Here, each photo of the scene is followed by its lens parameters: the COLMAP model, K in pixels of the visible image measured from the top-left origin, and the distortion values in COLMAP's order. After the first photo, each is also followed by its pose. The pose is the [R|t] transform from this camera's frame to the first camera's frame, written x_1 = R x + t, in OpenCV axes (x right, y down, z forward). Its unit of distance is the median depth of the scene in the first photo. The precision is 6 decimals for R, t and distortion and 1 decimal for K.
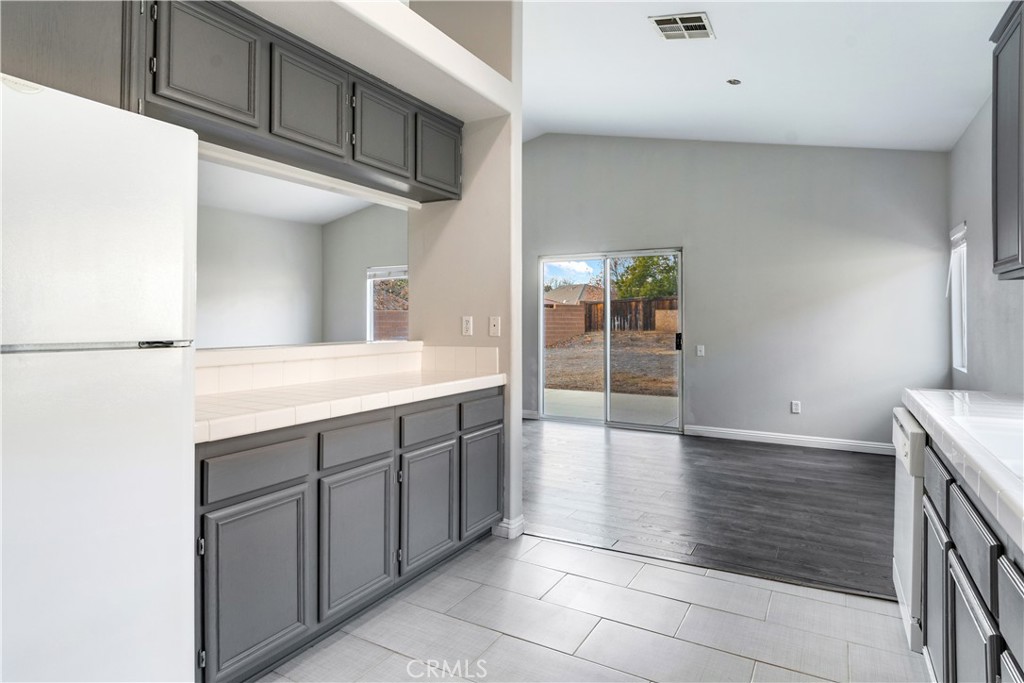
lens RADIAL K [[539.6, 0, 534.2], [0, 539.6, 321.5], [0, 0, 1]] dist [0.022442, -0.000416]
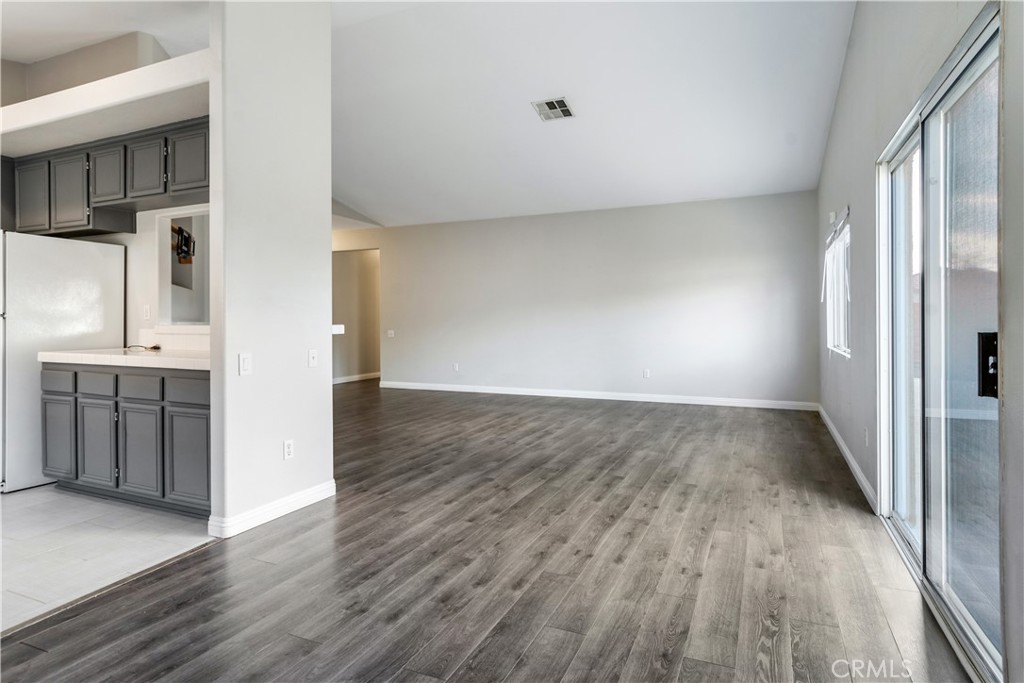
lens RADIAL K [[539.6, 0, 534.2], [0, 539.6, 321.5], [0, 0, 1]] dist [0.022442, -0.000416]
pose [[0.097541, 0.000664, -0.995231, 1.076931], [0.002146, 0.999997, 0.000877, 0.036383], [0.995229, -0.002221, 0.097540, 1.663288]]
